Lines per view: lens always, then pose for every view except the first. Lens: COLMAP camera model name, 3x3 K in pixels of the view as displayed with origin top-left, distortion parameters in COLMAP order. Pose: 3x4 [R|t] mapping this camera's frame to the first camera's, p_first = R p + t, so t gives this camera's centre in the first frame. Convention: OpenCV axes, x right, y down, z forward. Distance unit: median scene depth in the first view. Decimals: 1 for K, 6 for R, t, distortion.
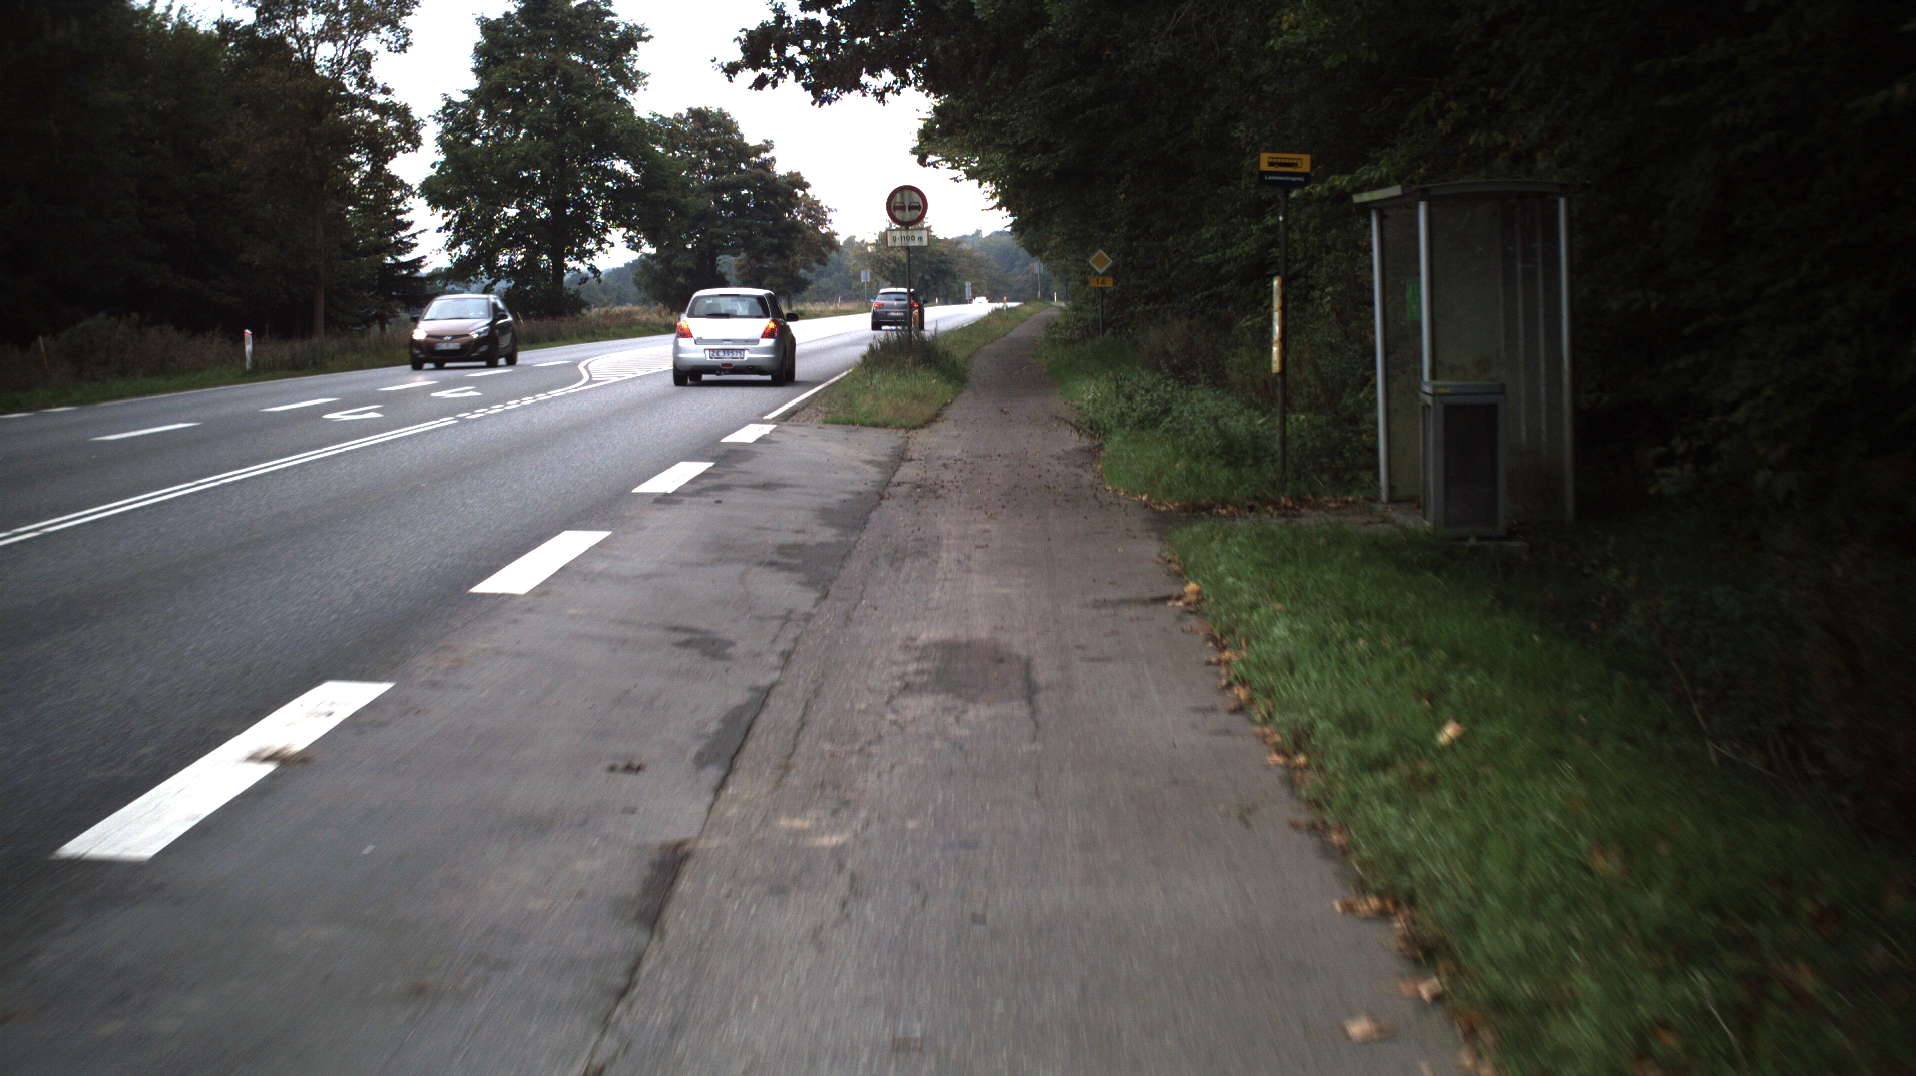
lens RADIAL K [[3056.6, 0, 943.9], [0, 3056.6, 544.3], [0, 0, 1]] dist [-0.207552, 0.000000]
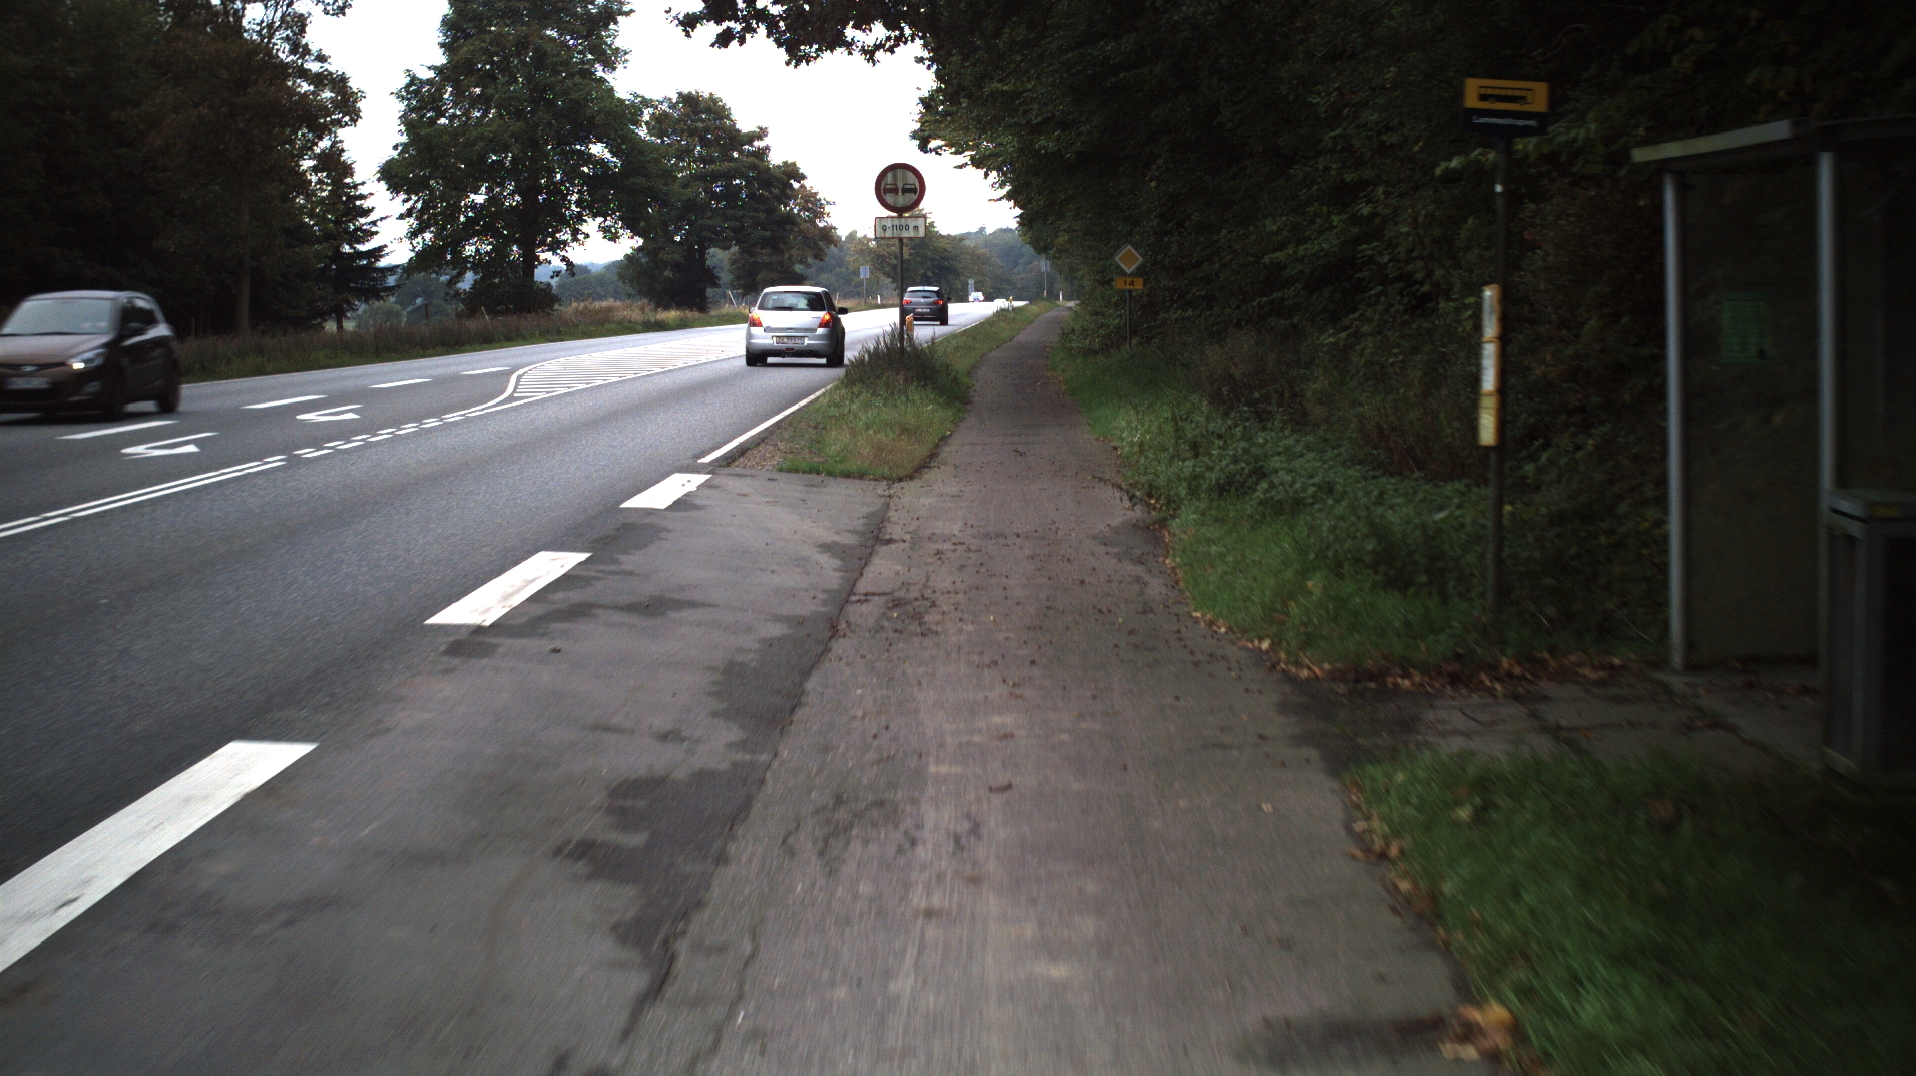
lens RADIAL K [[3056.6, 0, 974.5], [0, 3056.6, 533.5], [0, 0, 1]] dist [-0.207552, 0.000000]
pose [[0.999877, 0.012008, 0.010044, 0.000752], [-0.011982, 0.999925, -0.002725, -0.015644], [-0.010076, 0.002604, 0.999946, 0.174726]]
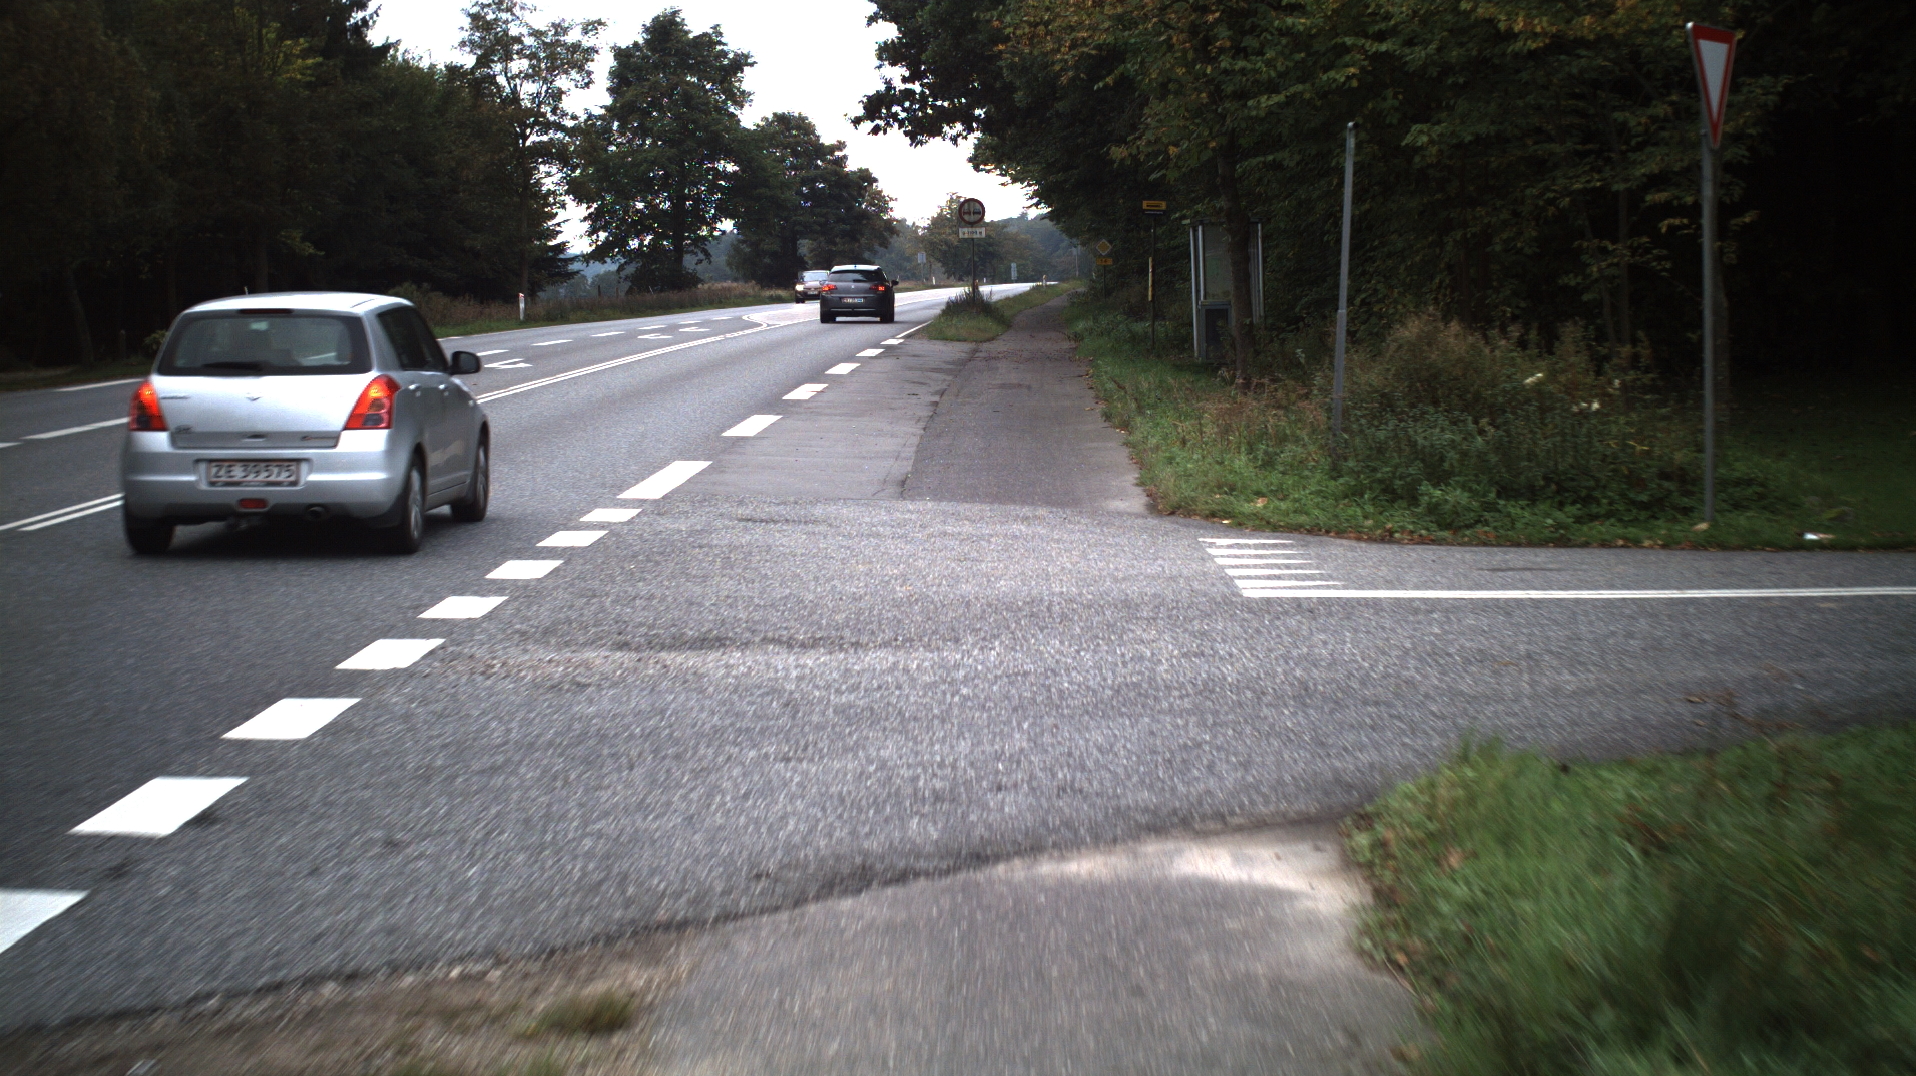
lens RADIAL K [[3076.5, 0, 958.3], [0, 3076.5, 537.9], [0, 0, 1]] dist [-0.268197, 0.000000]
pose [[0.999948, 0.000873, -0.010143, -0.003292], [-0.000840, 0.999994, 0.003226, 0.047678], [0.010146, -0.003218, 0.999943, -0.535958]]
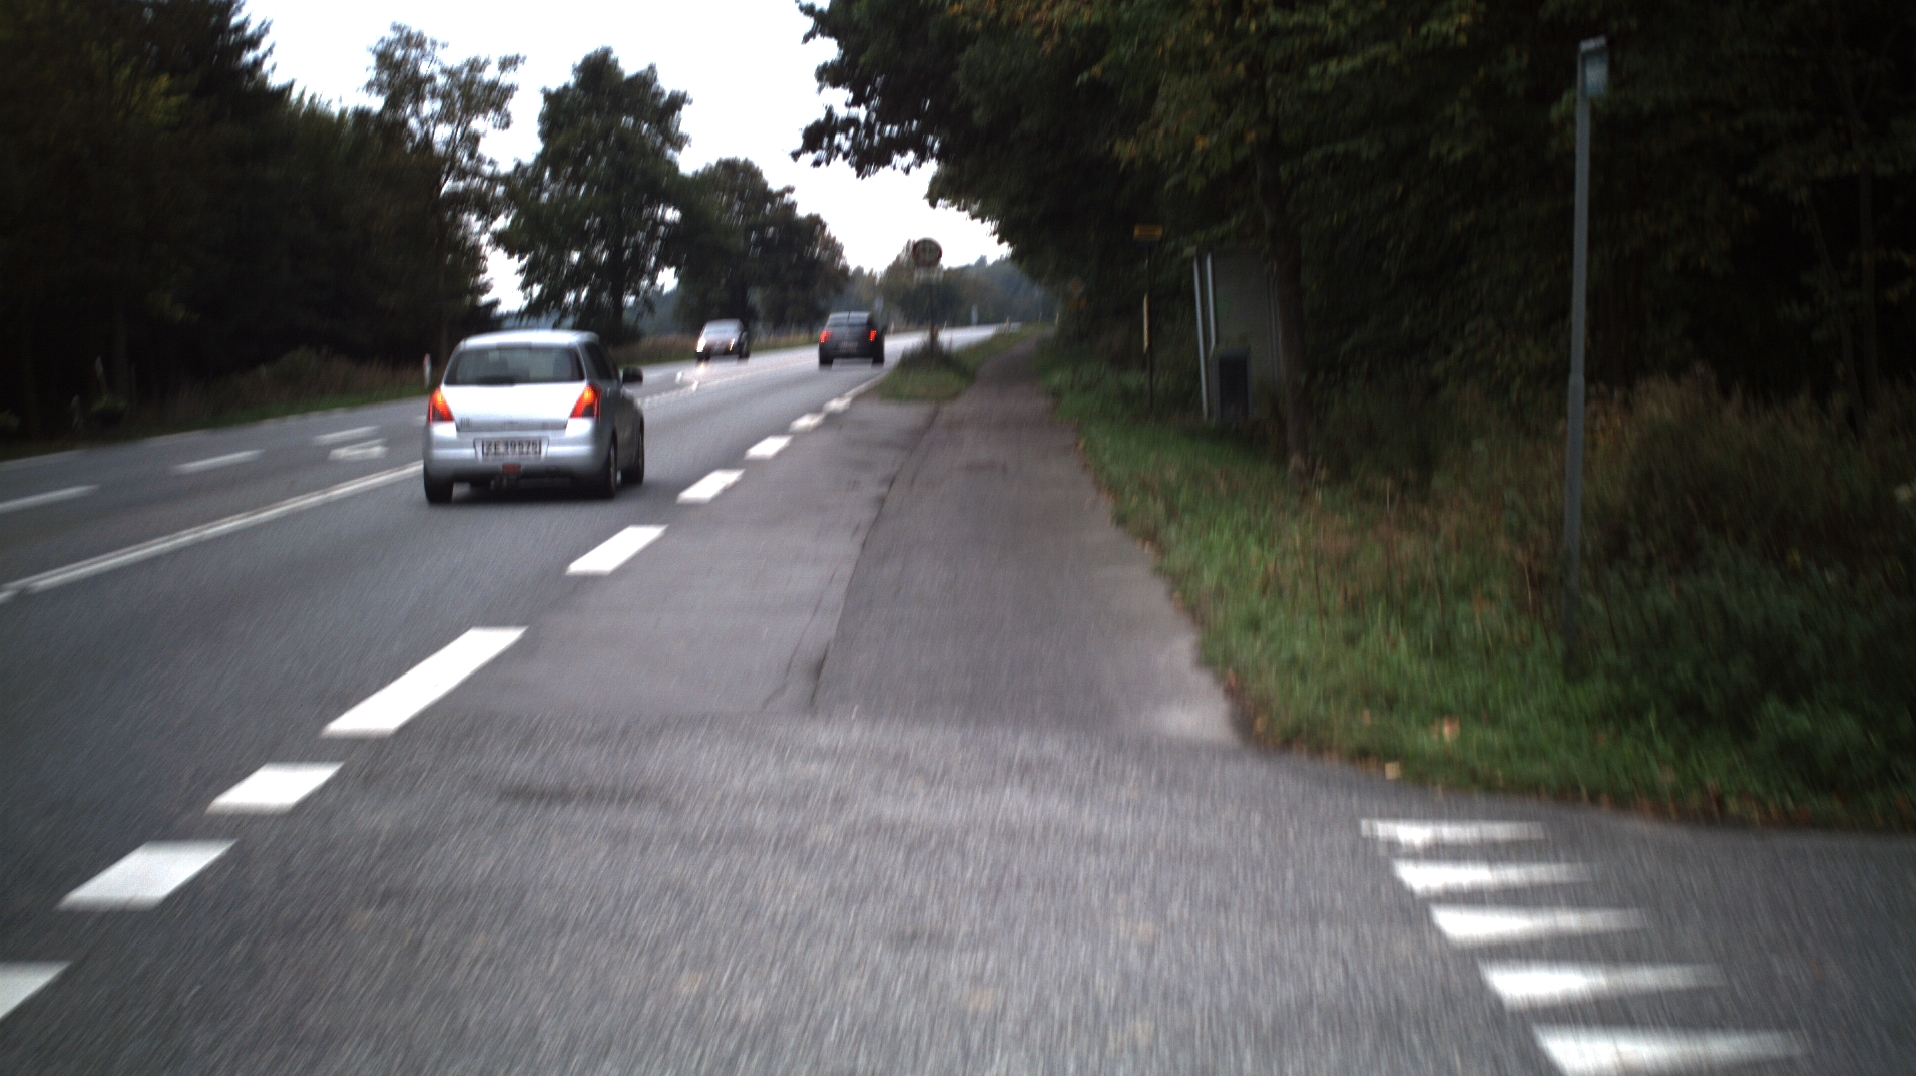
lens RADIAL K [[3070.4, 0, 950.7], [0, 3070.4, 537.8], [0, 0, 1]] dist [-0.227907, 0.000000]
pose [[0.999640, -0.026780, -0.001574, -0.003230], [0.026760, 0.999576, -0.011477, 0.032298], [0.001881, 0.011430, 0.999933, -0.358859]]
